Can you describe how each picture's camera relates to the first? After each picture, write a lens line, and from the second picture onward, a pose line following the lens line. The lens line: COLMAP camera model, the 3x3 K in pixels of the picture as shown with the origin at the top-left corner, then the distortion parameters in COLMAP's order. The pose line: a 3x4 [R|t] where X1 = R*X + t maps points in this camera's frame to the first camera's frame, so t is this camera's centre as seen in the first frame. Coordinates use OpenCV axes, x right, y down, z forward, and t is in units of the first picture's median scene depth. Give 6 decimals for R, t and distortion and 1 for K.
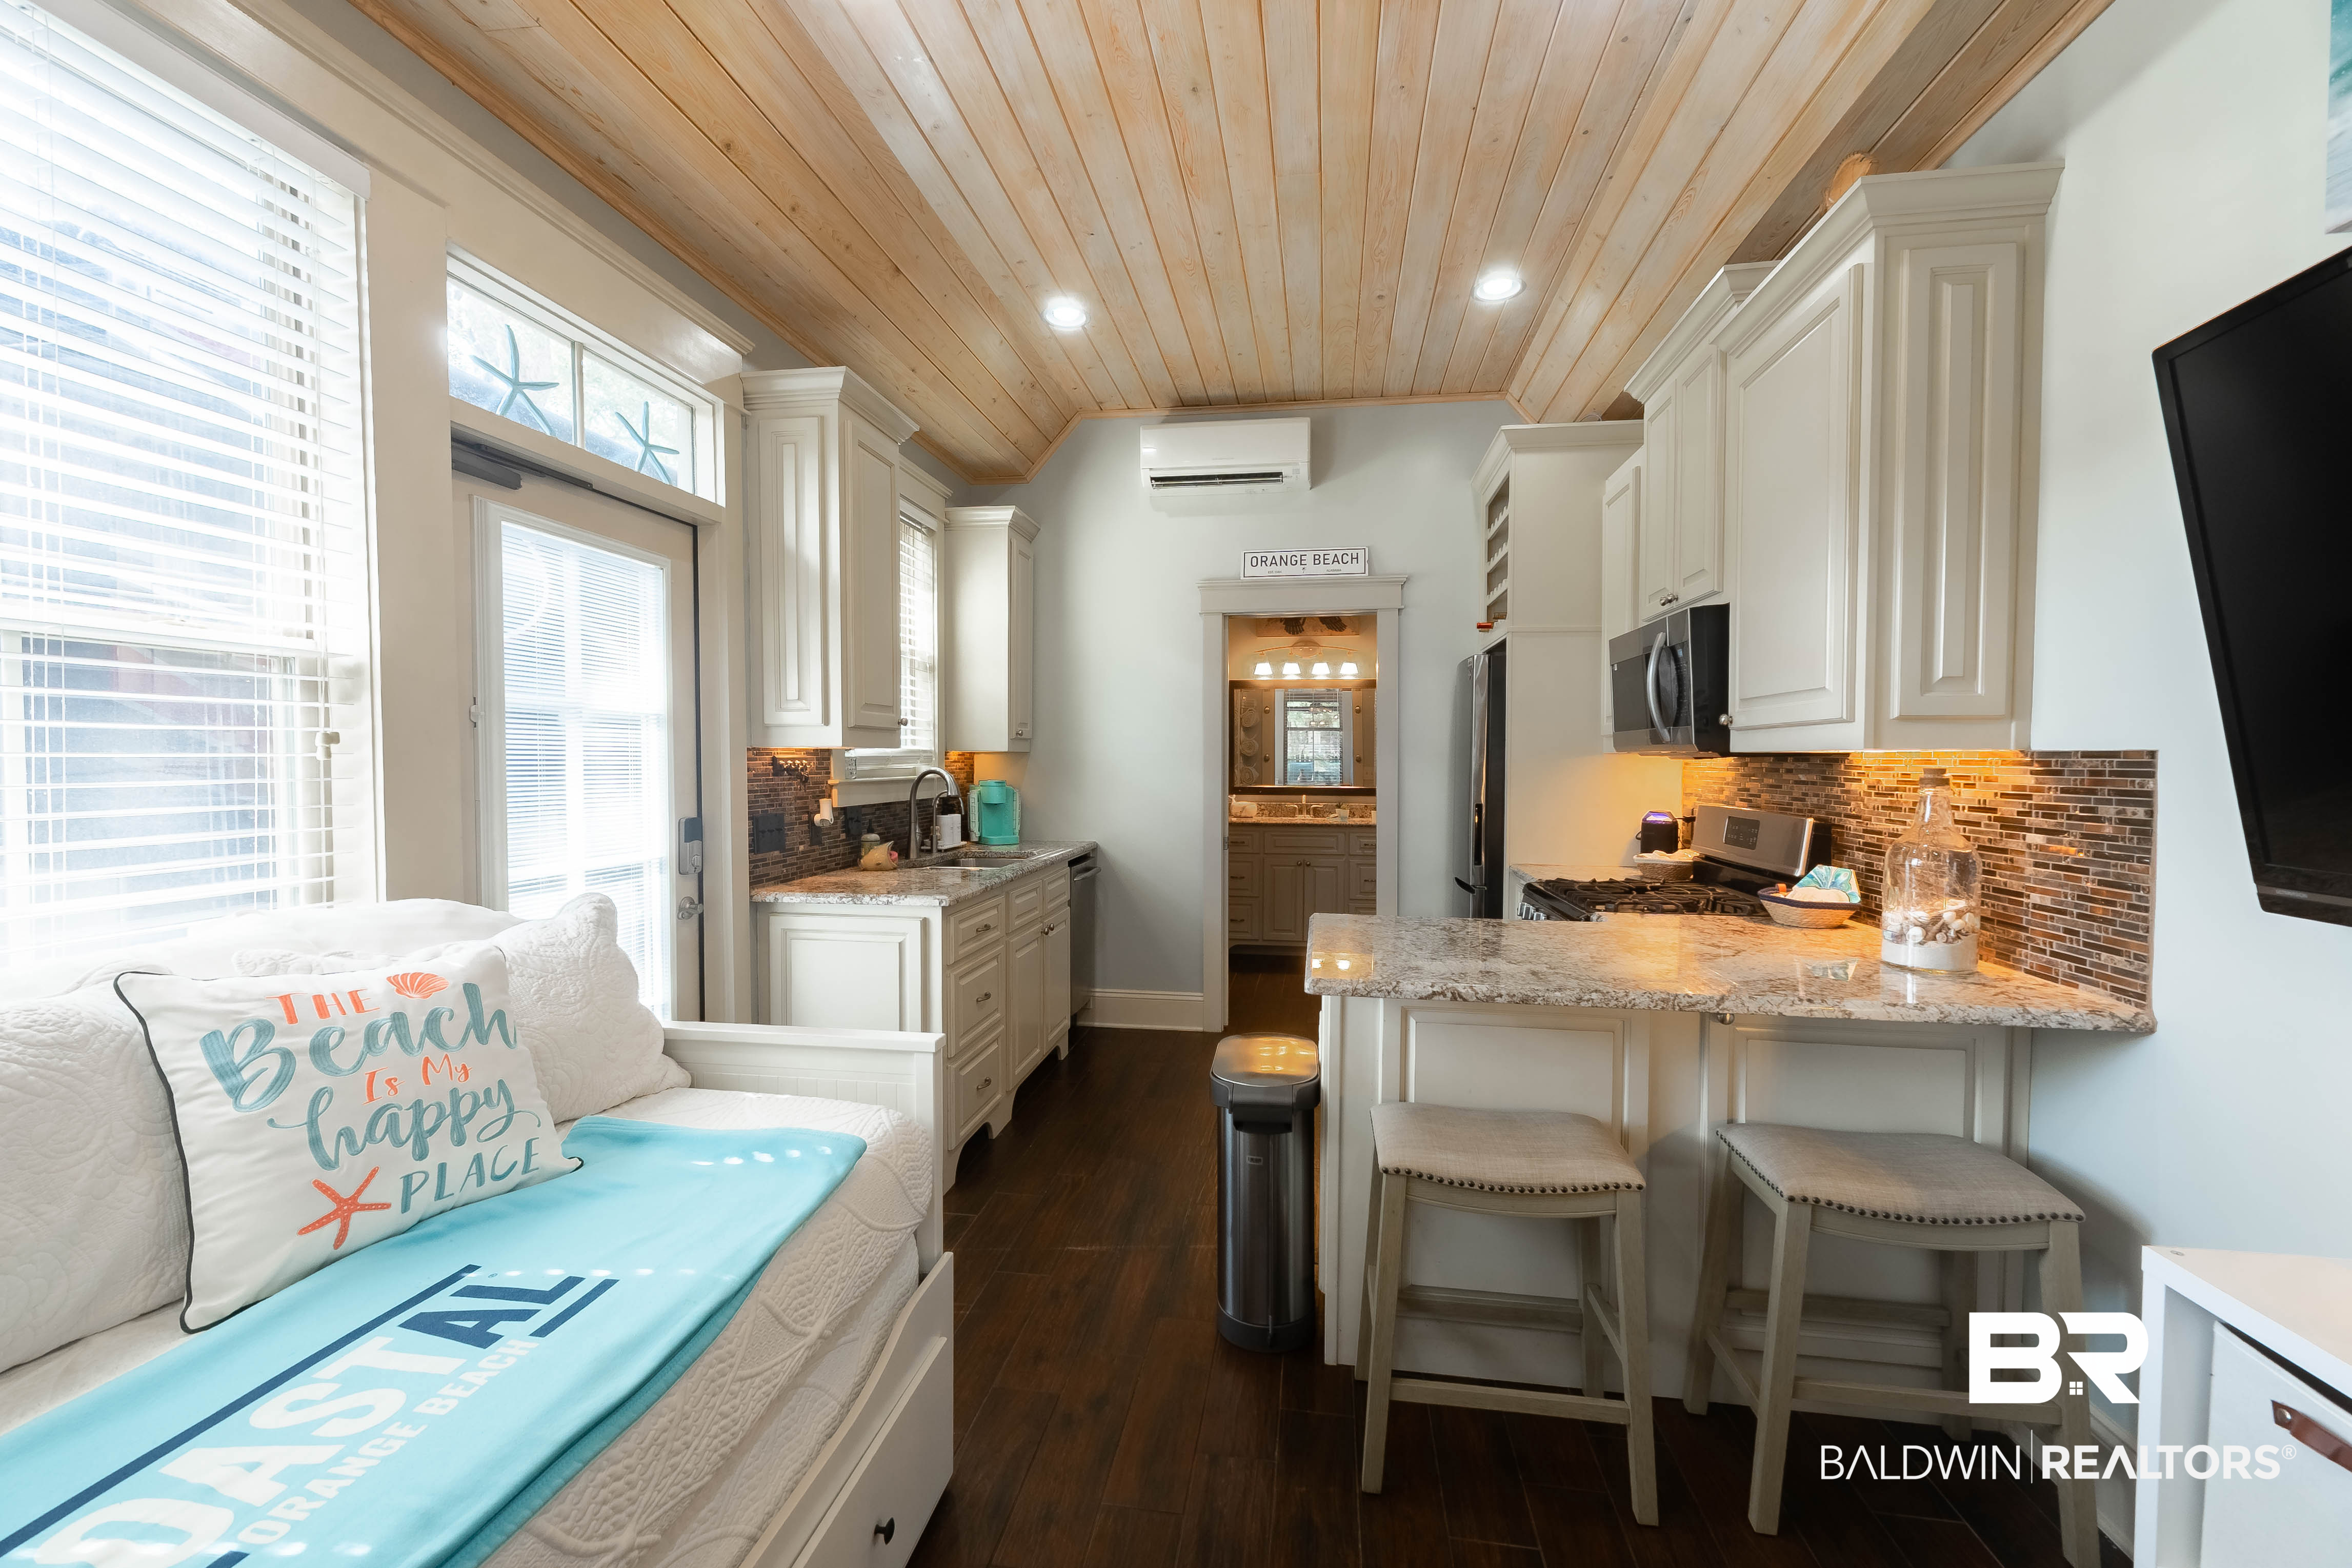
lens RADIAL K [[981.9, 0, 1176.0], [0, 981.9, 784.0], [0, 0, 1]] dist [0.015251, -0.006940]
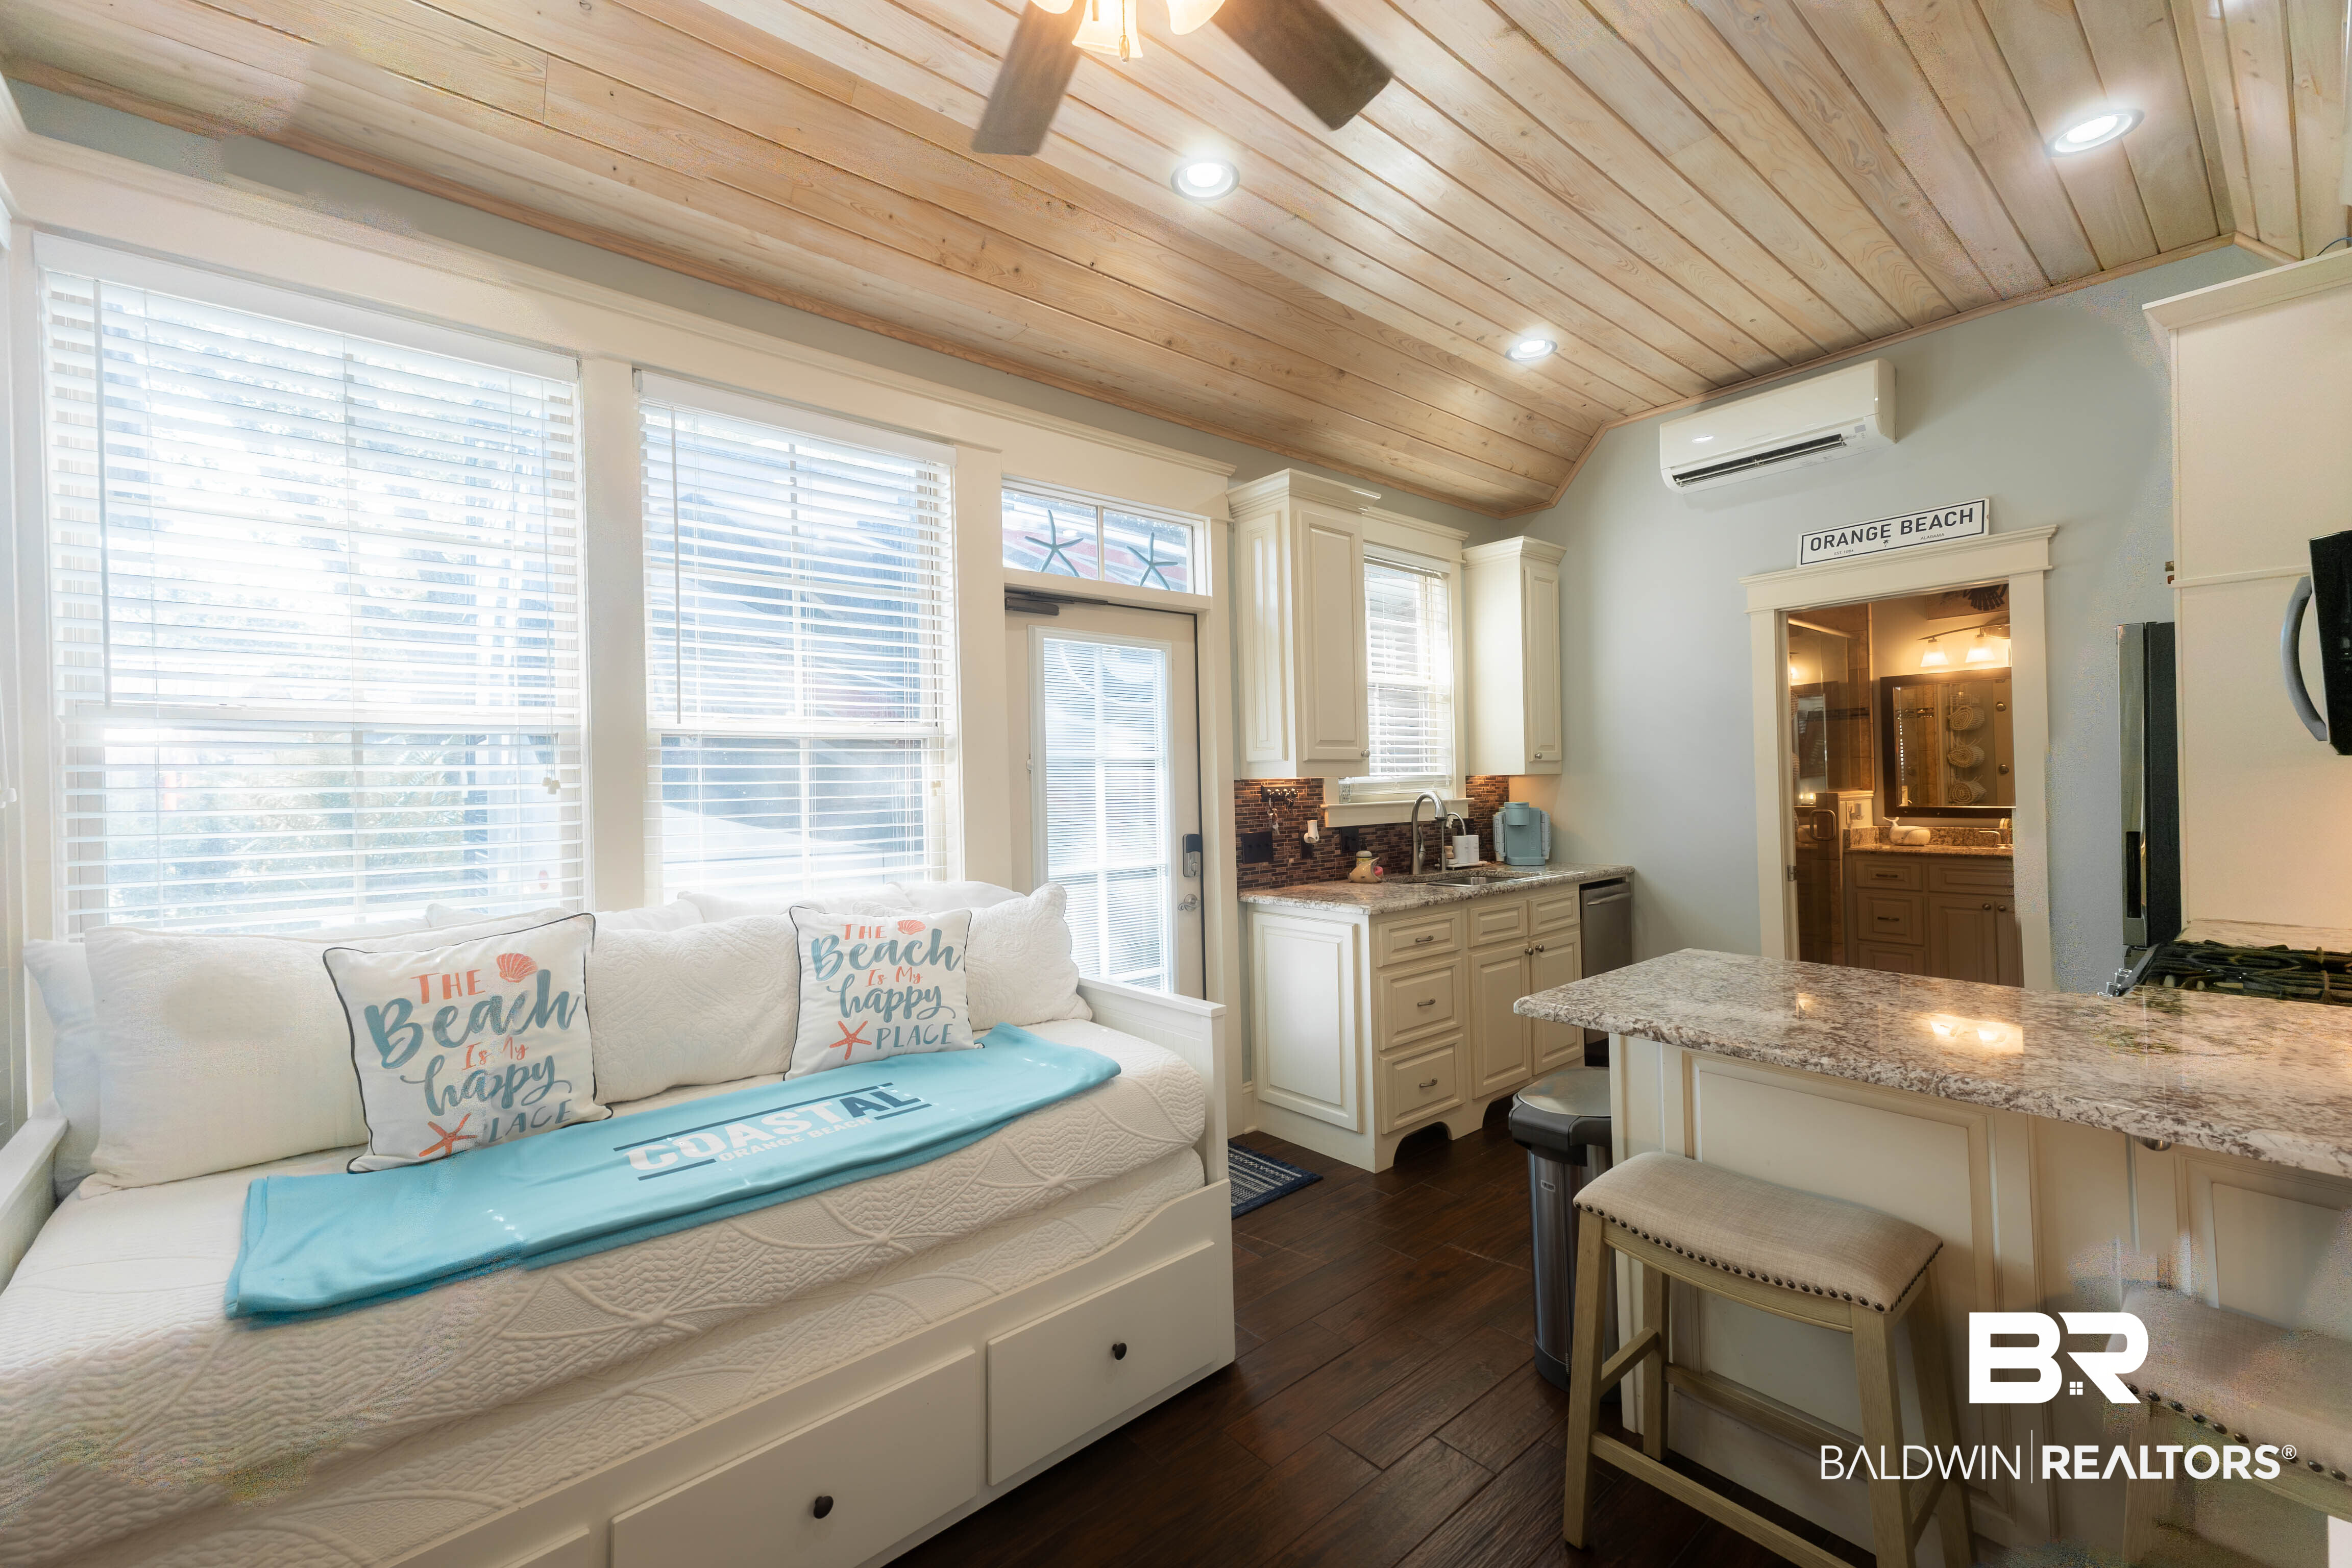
lens RADIAL K [[962.9, 0, 1176.0], [0, 962.9, 784.0], [0, 0, 1]] dist [0.015882, 0.000012]
pose [[0.754612, -0.020309, -0.655857, 0.339066], [0.006483, 0.999703, -0.023498, -0.003235], [0.656139, 0.013481, 0.754519, 0.006834]]
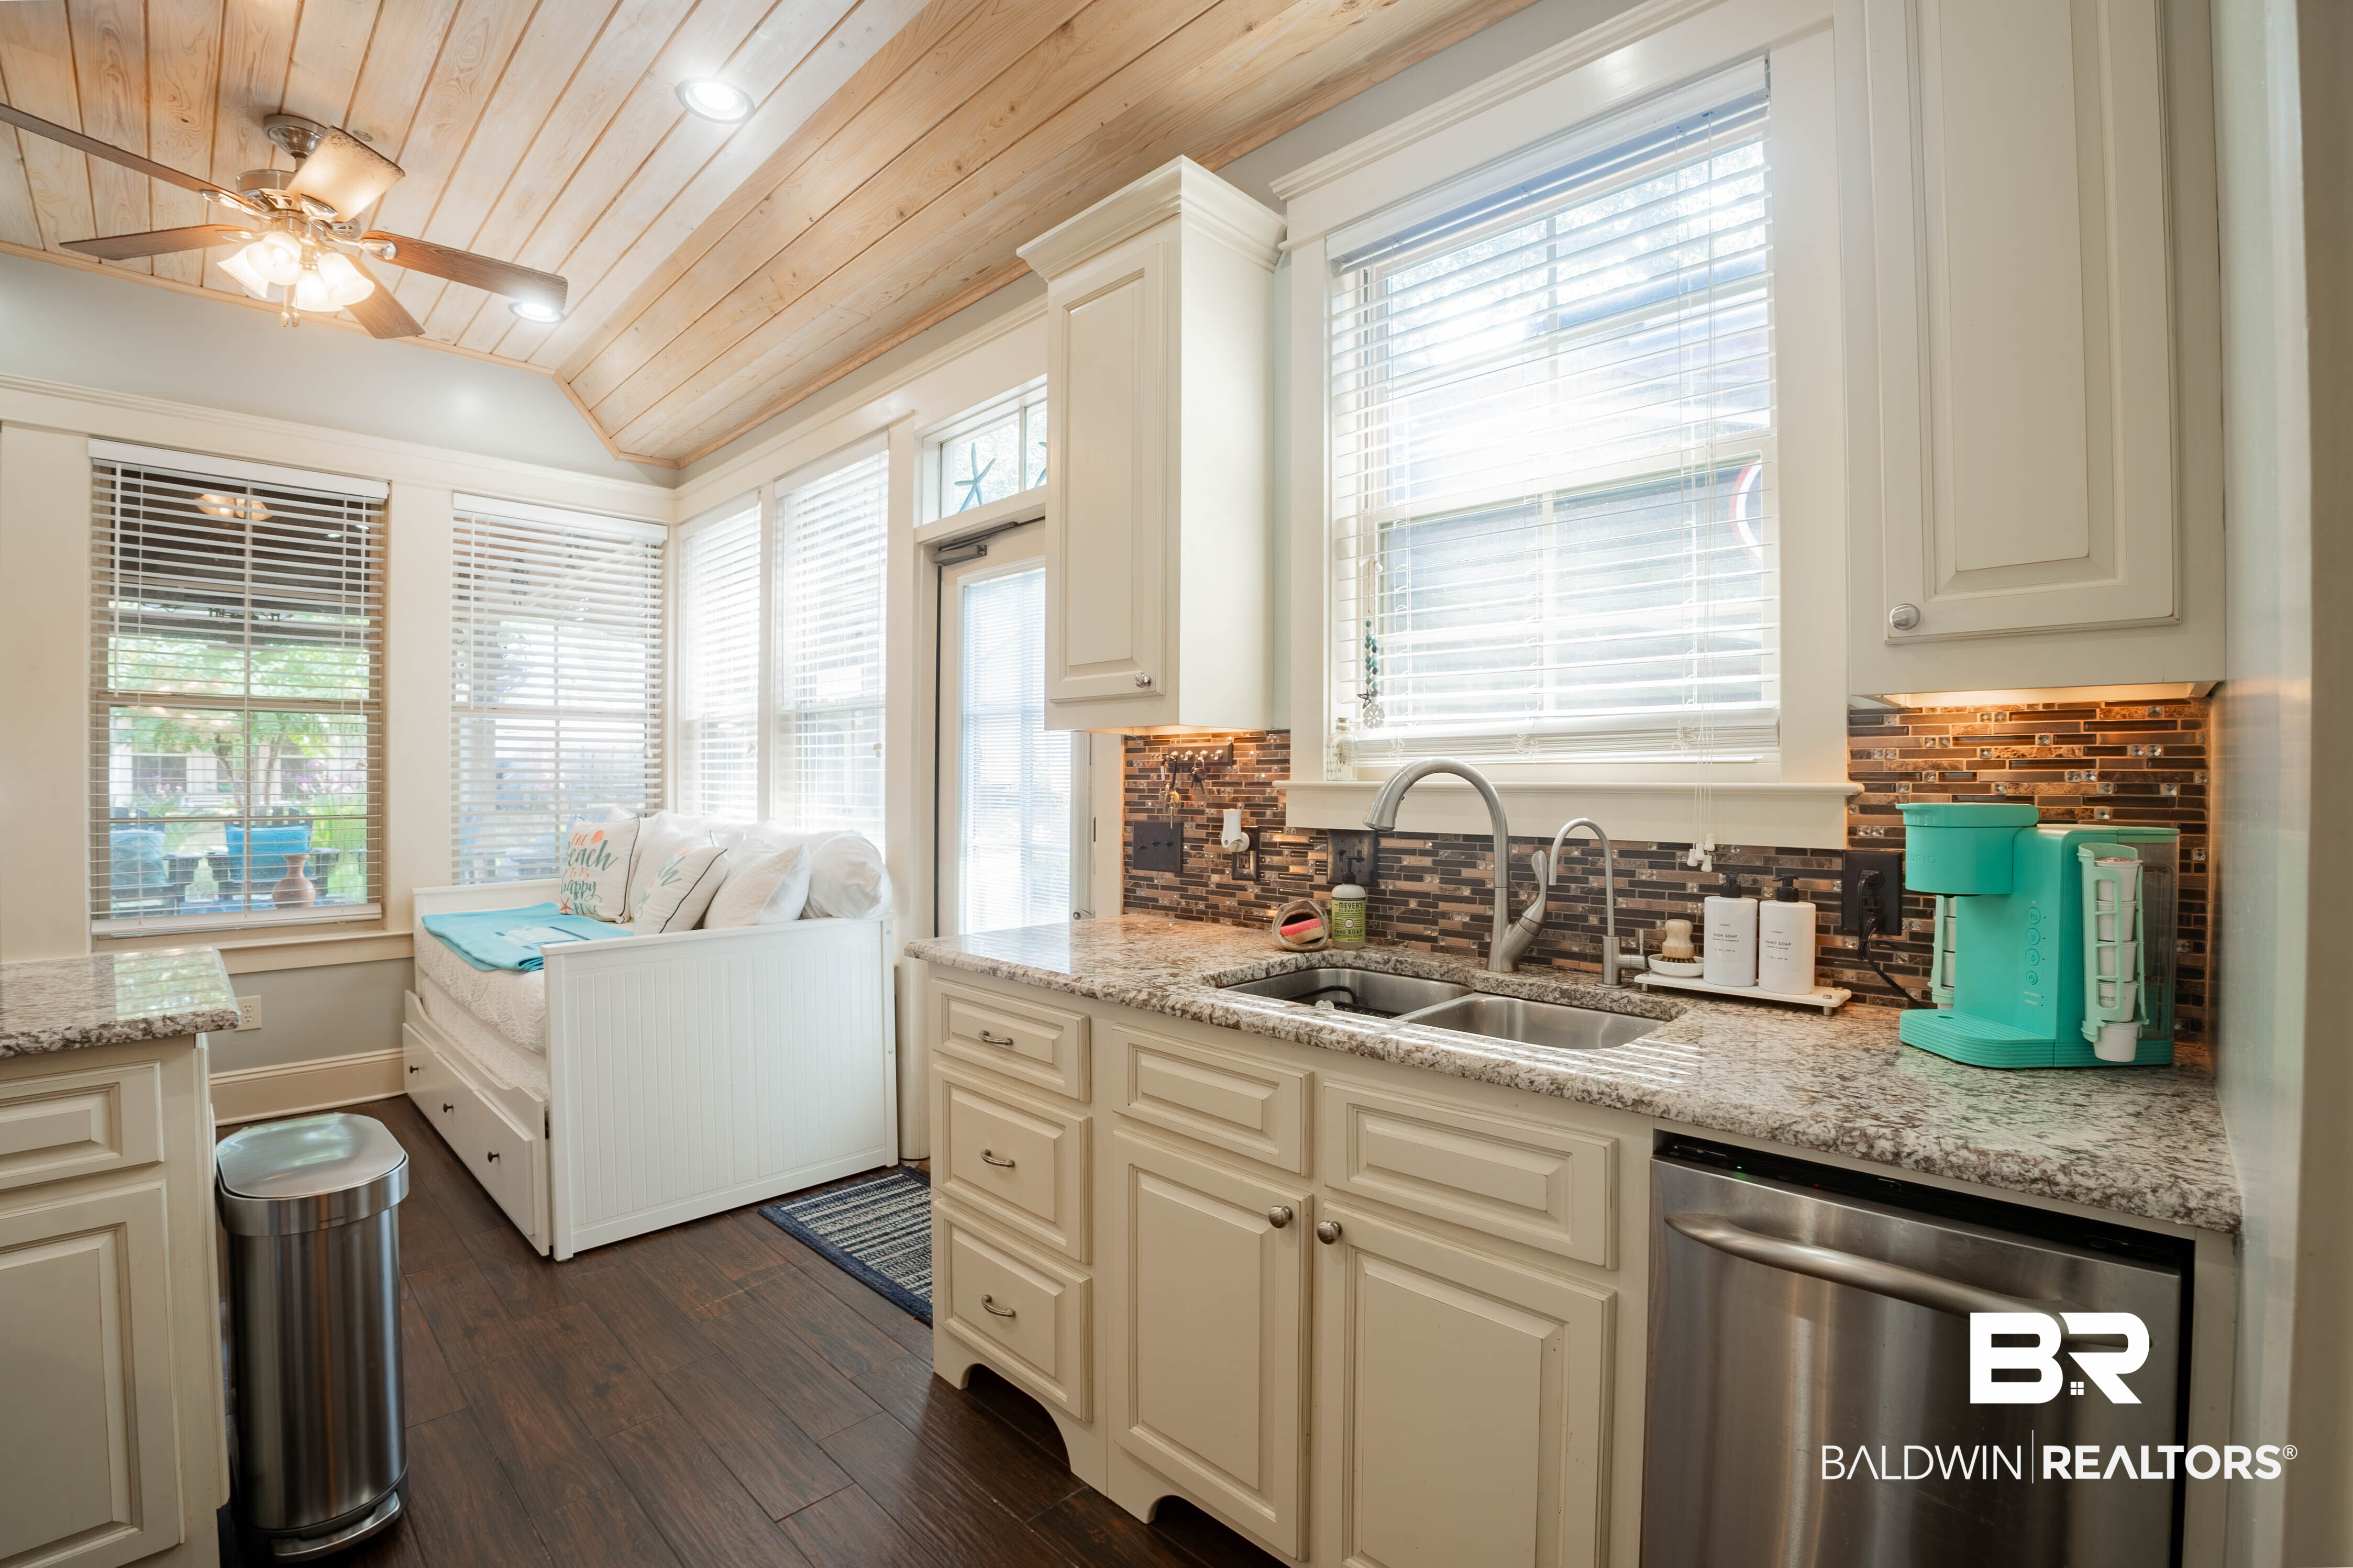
lens RADIAL K [[1054.5, 0, 1183.4], [0, 1054.5, 782.9], [0, 0, 1]] dist [-0.070367, 0.016718]
pose [[-0.582198, 0.000721, -0.813046, 0.262499], [-0.023948, 0.999551, 0.018035, -0.016407], [0.812694, 0.029970, -0.581919, 1.610719]]
